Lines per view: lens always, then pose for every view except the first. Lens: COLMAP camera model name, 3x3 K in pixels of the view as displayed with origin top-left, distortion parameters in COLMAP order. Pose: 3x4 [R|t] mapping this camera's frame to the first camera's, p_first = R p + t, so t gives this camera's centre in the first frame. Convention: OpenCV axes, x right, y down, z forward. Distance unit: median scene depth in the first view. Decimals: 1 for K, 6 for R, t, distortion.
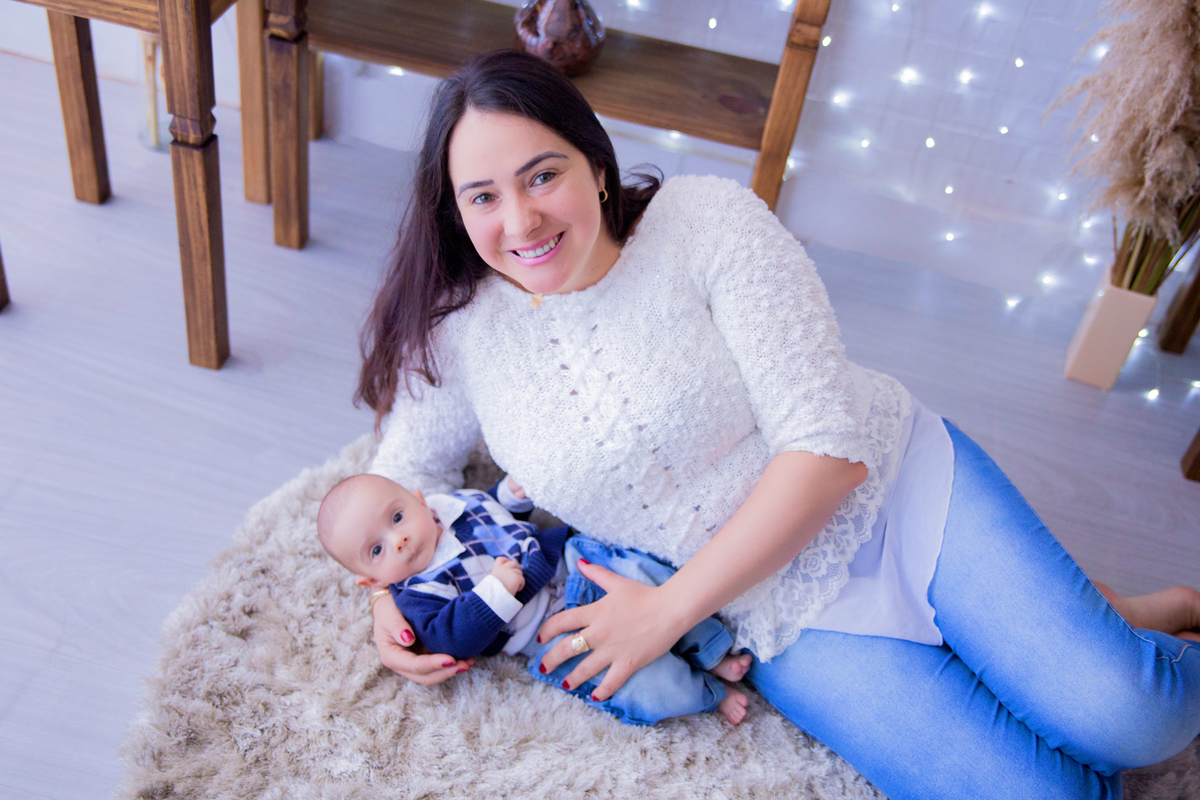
lens RADIAL K [[1322.6, 0, 600.0], [0, 1322.6, 400.0], [0, 0, 1]] dist [0.001472, 0.012701]
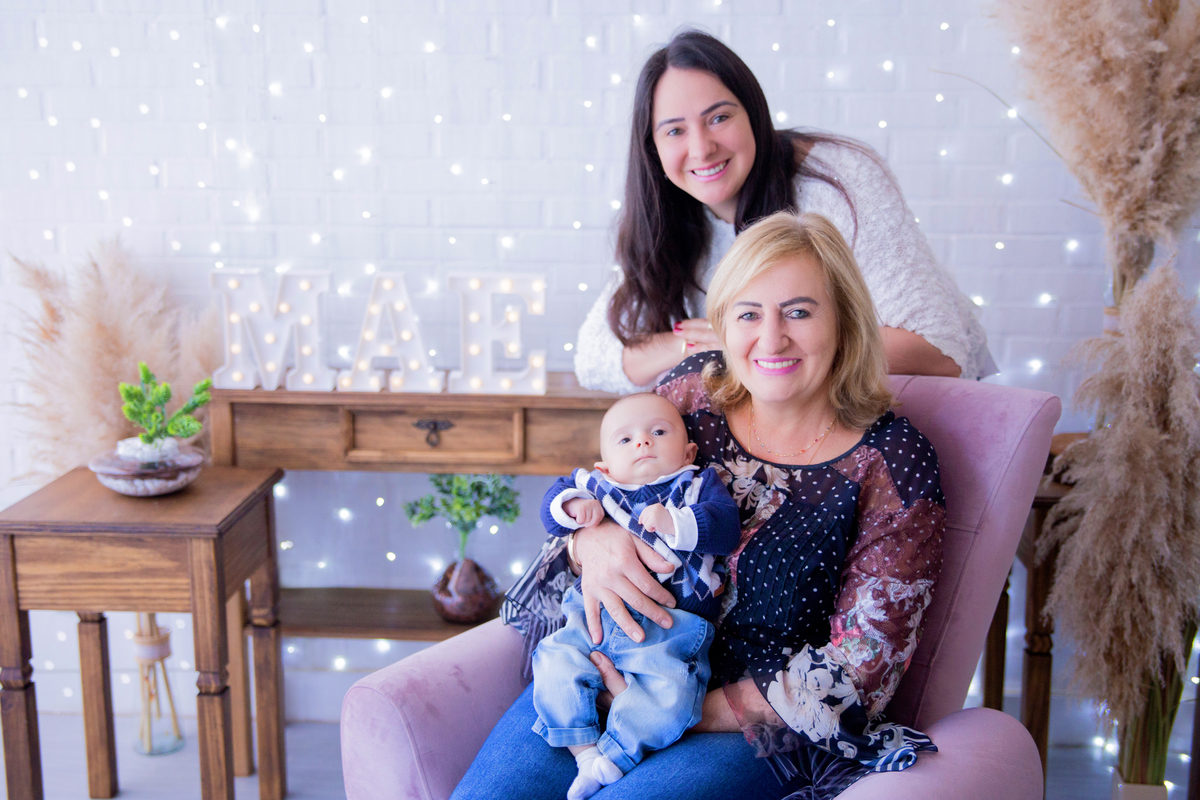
lens RADIAL K [[1400.2, 0, 600.0], [0, 1400.2, 400.0], [0, 0, 1]] dist [0.012882, 0.096964]
pose [[0.979821, -0.160036, 0.119744, -0.040806], [0.198040, 0.858327, -0.473344, 0.281069], [-0.027027, 0.487507, 0.872701, -0.374201]]
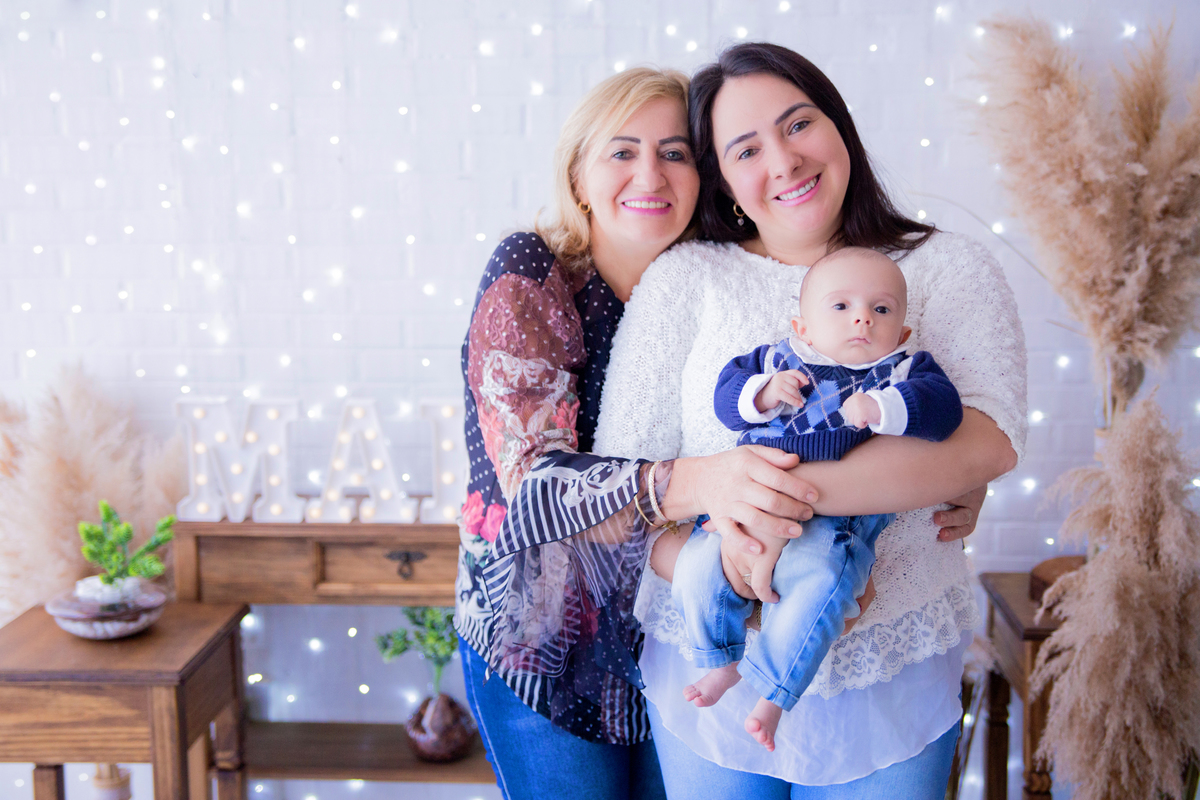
lens RADIAL K [[1483.5, 0, 600.0], [0, 1483.5, 400.0], [0, 0, 1]] dist [0.024556, 0.134983]
pose [[0.978112, -0.163547, 0.128642, -0.015102], [0.206869, 0.830884, -0.516563, 0.260384], [-0.022404, 0.531869, 0.846531, -0.439000]]
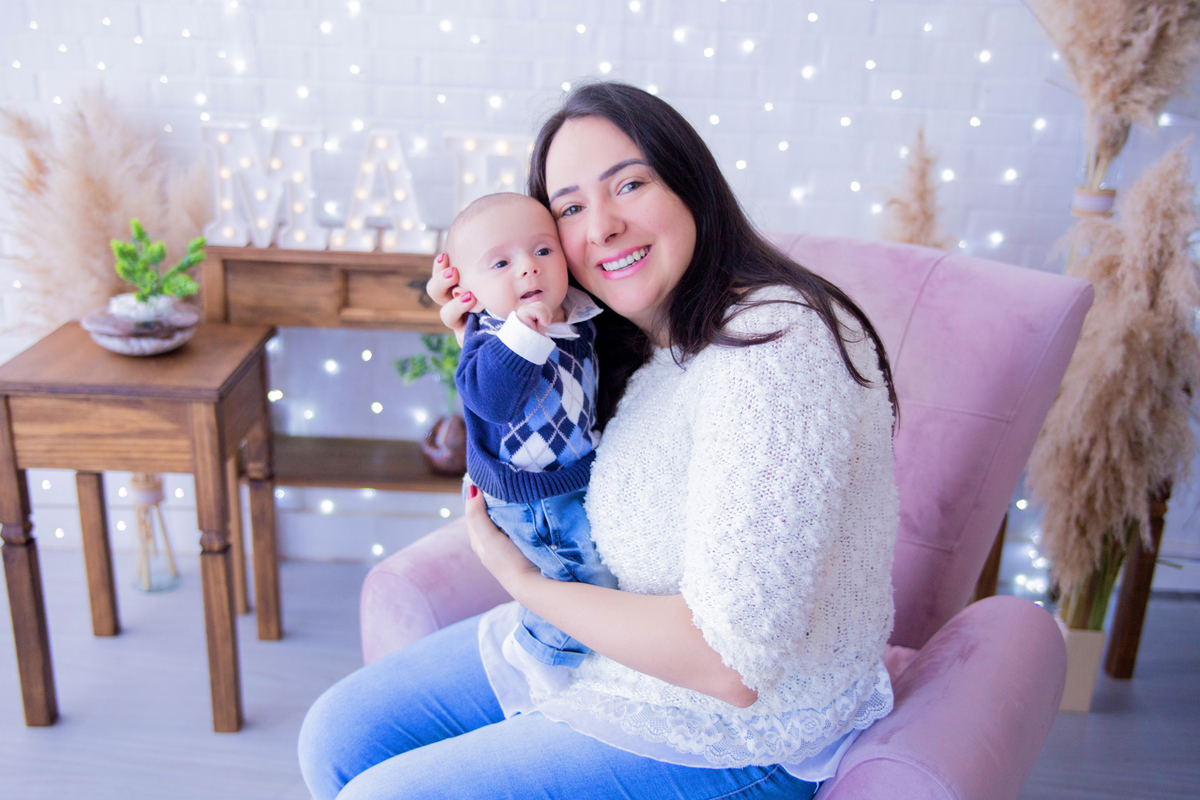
lens RADIAL K [[1189.0, 0, 600.0], [0, 1189.0, 400.0], [0, 0, 1]] dist [-0.055882, 0.114765]
pose [[0.971771, -0.161841, 0.171662, -0.097641], [0.212321, 0.917158, -0.337256, 0.146586], [-0.102859, 0.364183, 0.925630, -0.211359]]
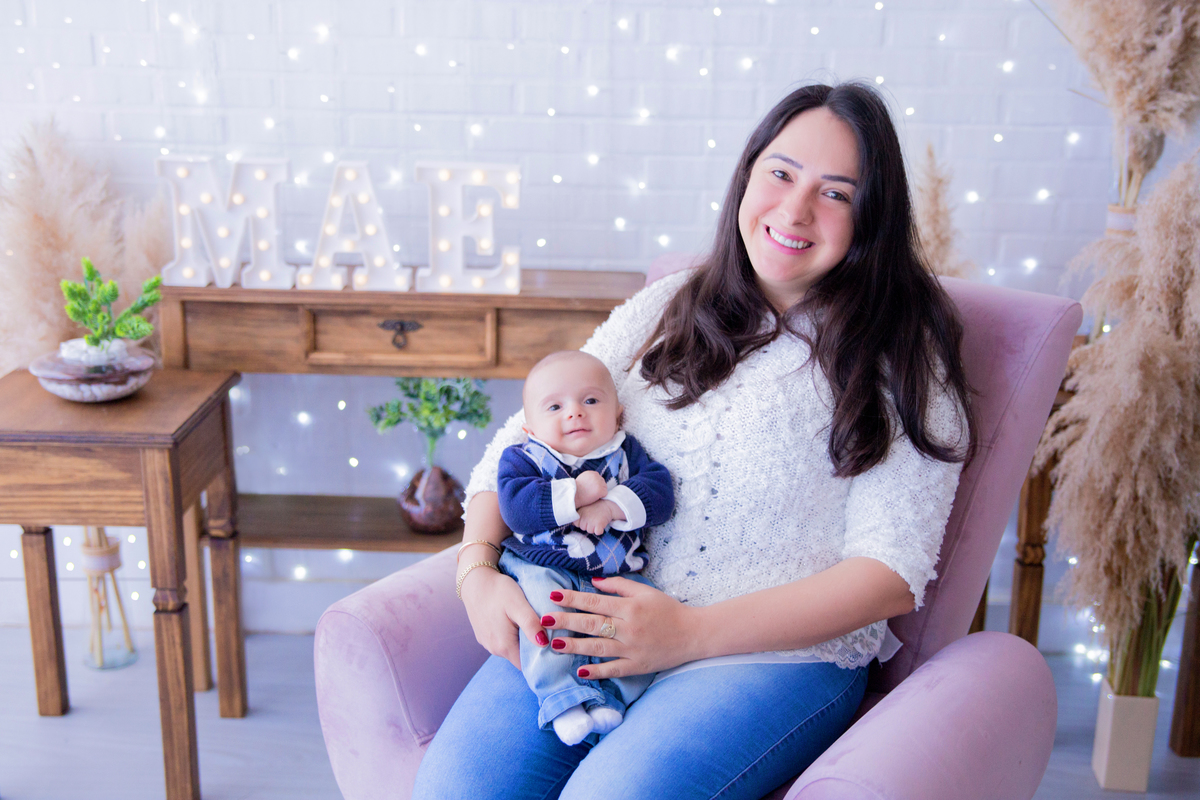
lens RADIAL K [[1415.4, 0, 600.0], [0, 1415.4, 400.0], [0, 0, 1]] dist [0.018985, 0.104462]
pose [[0.975227, -0.167276, 0.144748, -0.062878], [0.212106, 0.892891, -0.397187, 0.235443], [-0.062804, 0.418049, 0.906251, -0.322594]]
